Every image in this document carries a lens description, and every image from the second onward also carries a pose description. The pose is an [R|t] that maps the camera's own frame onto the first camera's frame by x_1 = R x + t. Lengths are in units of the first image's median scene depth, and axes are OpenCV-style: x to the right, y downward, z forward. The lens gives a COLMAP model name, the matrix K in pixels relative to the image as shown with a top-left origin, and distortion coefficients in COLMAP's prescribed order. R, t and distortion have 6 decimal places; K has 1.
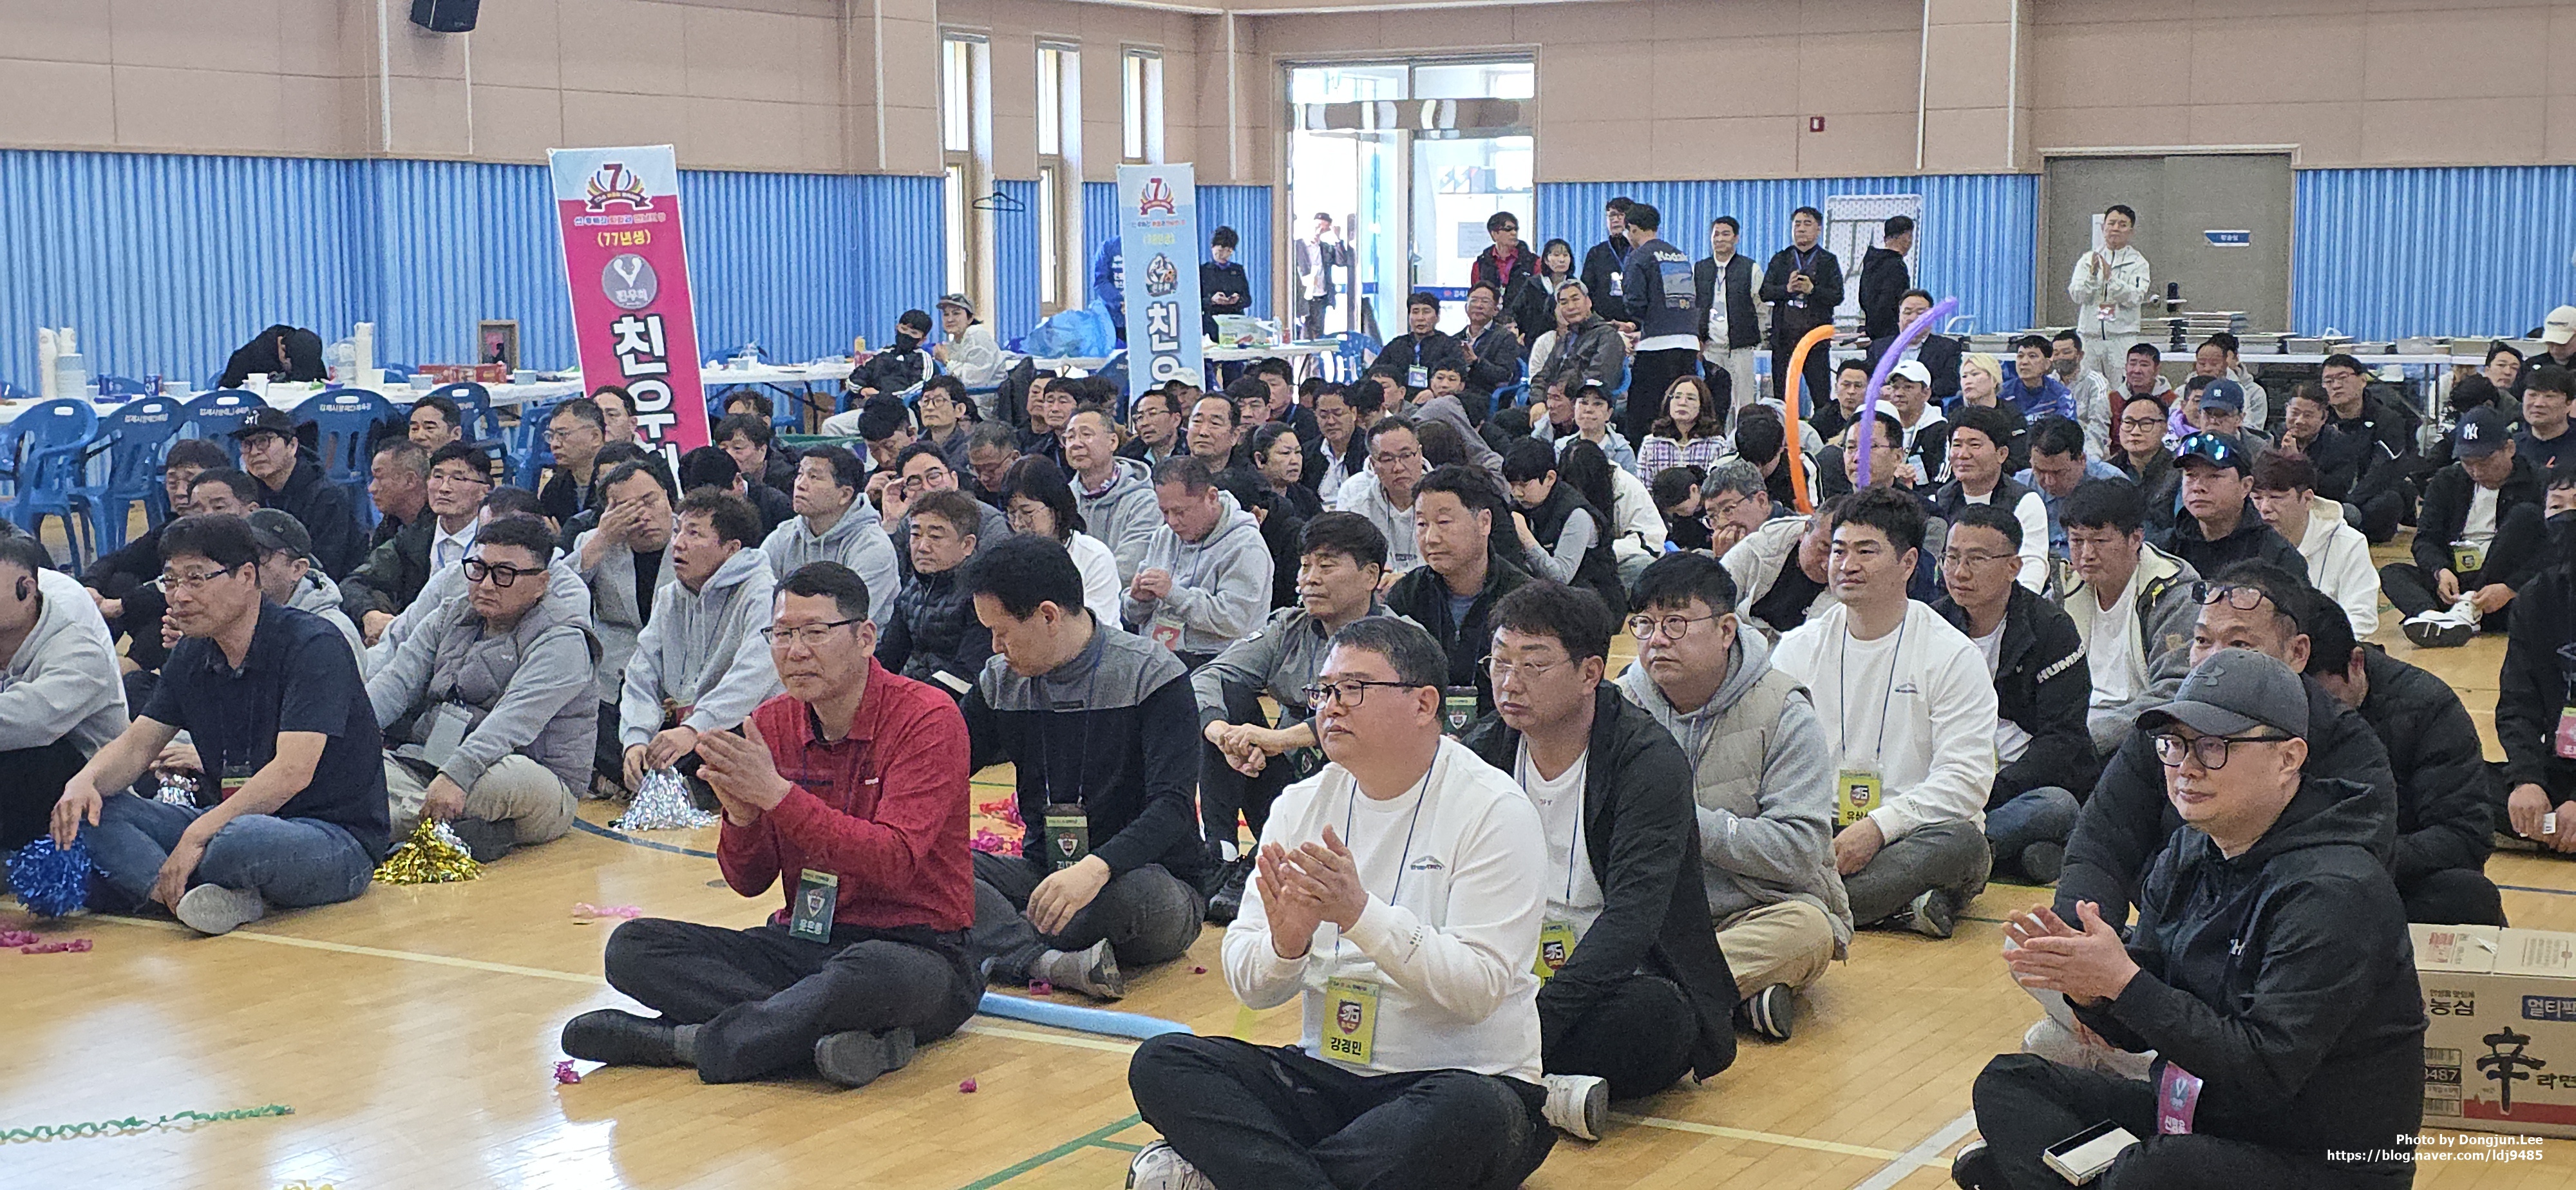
lens RADIAL K [[3409.8, 0, 1315.7], [0, 3409.8, 669.8], [0, 0, 1]] dist [0.076603, 0.000000]
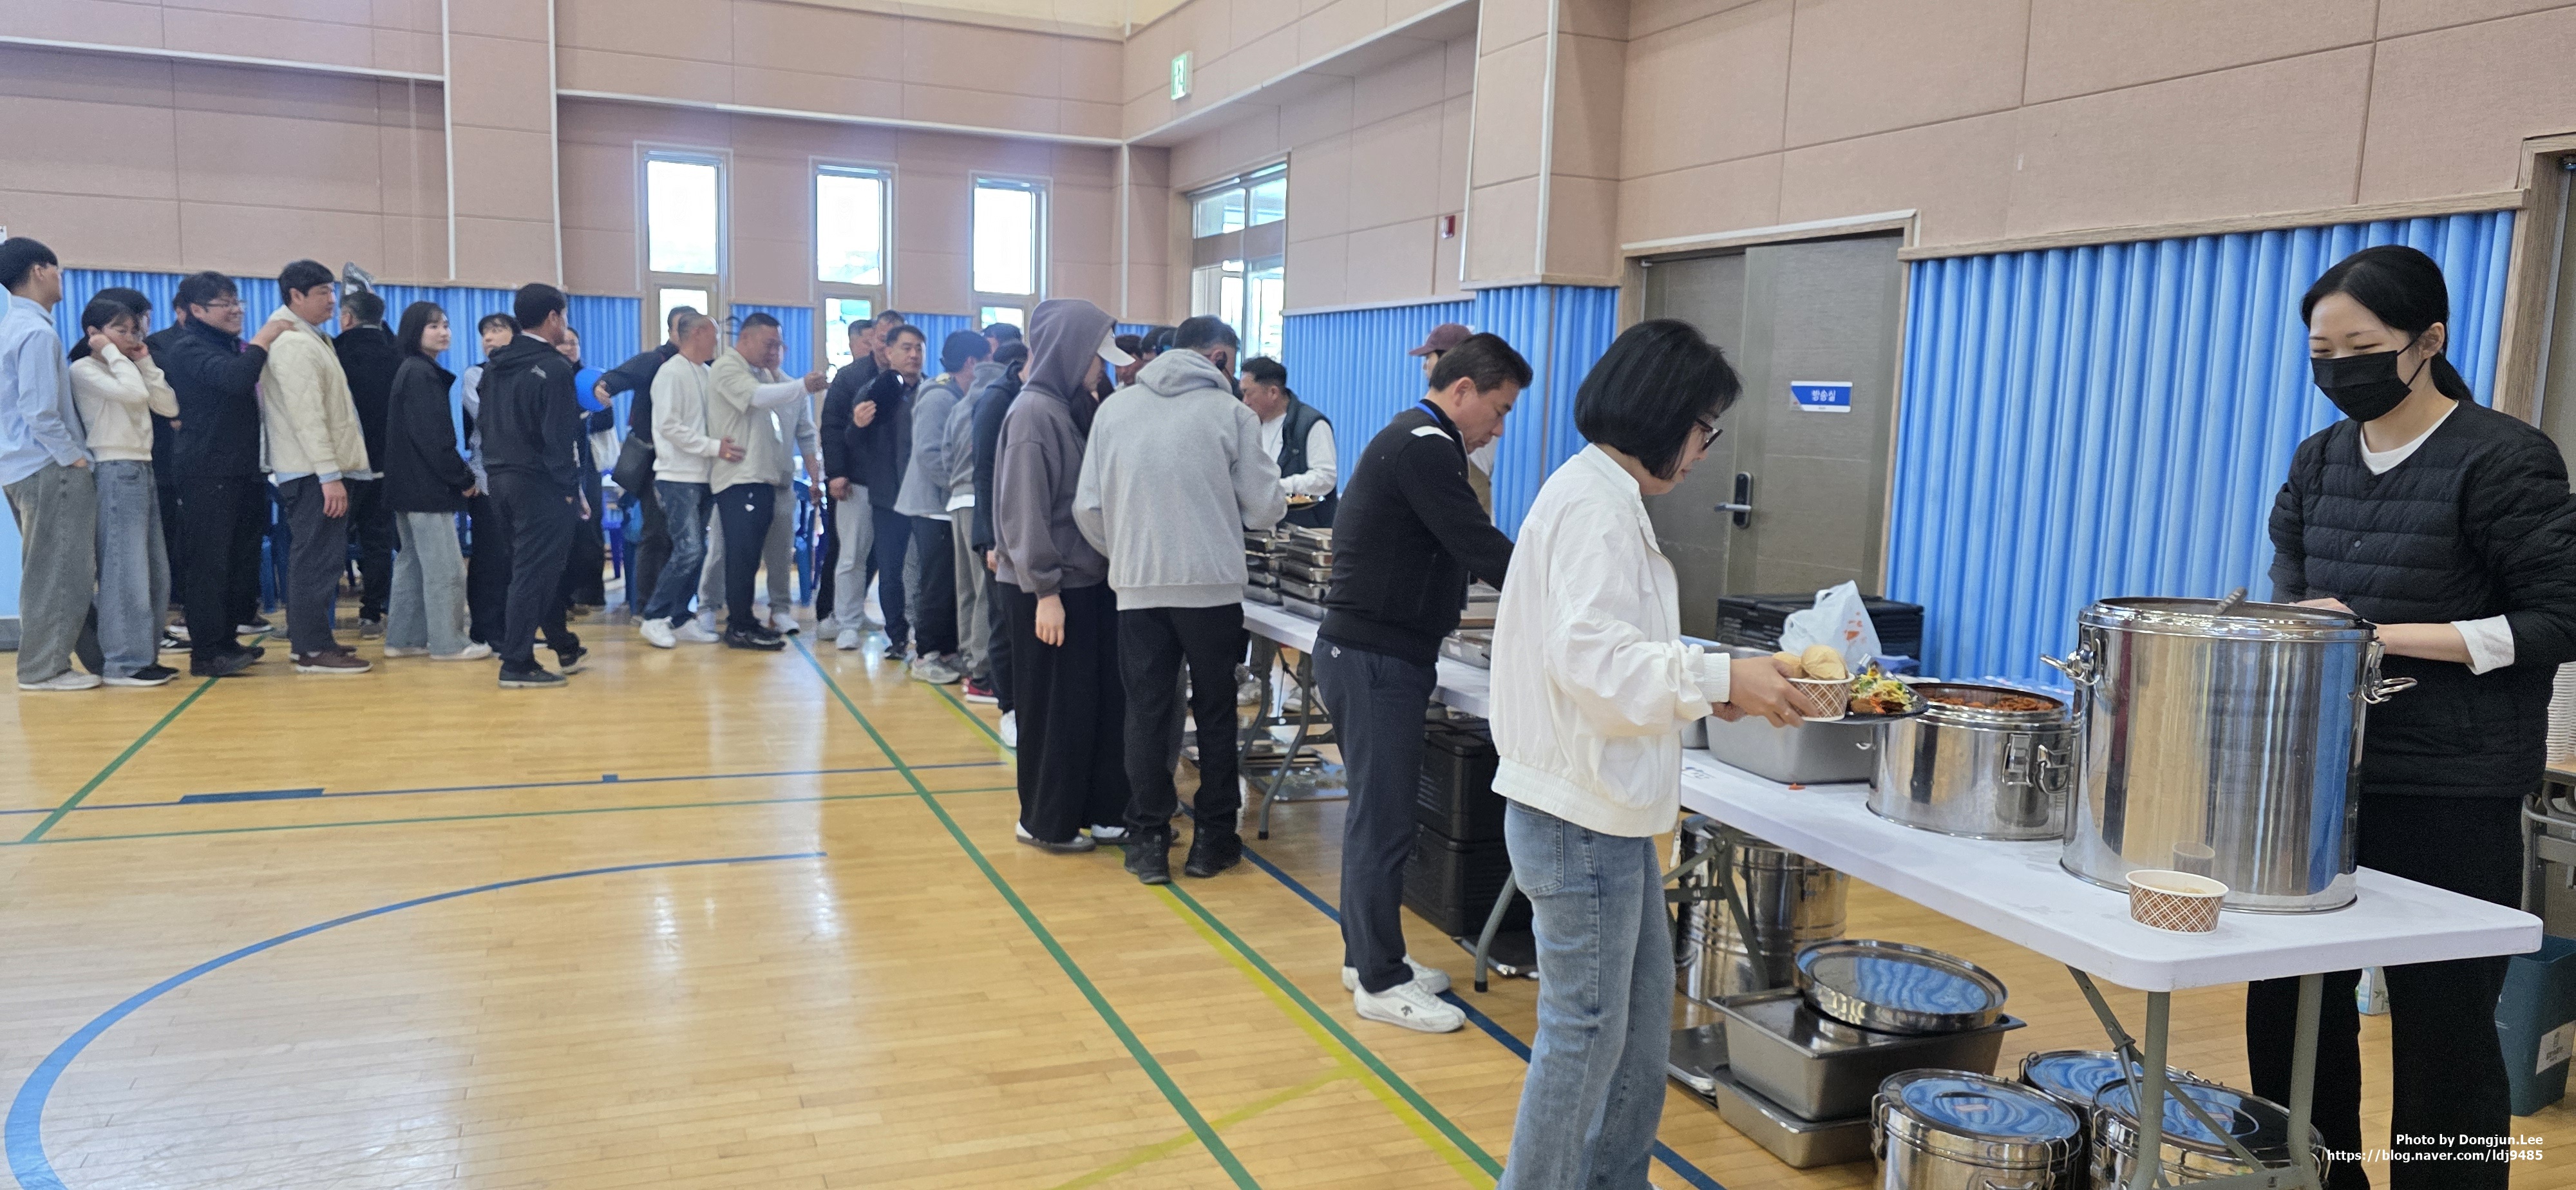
lens RADIAL K [[1726.8, 0, 1296.1], [0, 1726.8, 603.9], [0, 0, 1]] dist [0.058559, -0.054512]
pose [[0.789397, 0.101186, -0.605486, 0.436528], [-0.110691, 0.993617, 0.021736, -0.107657], [0.603821, 0.049863, 0.795559, 0.877885]]
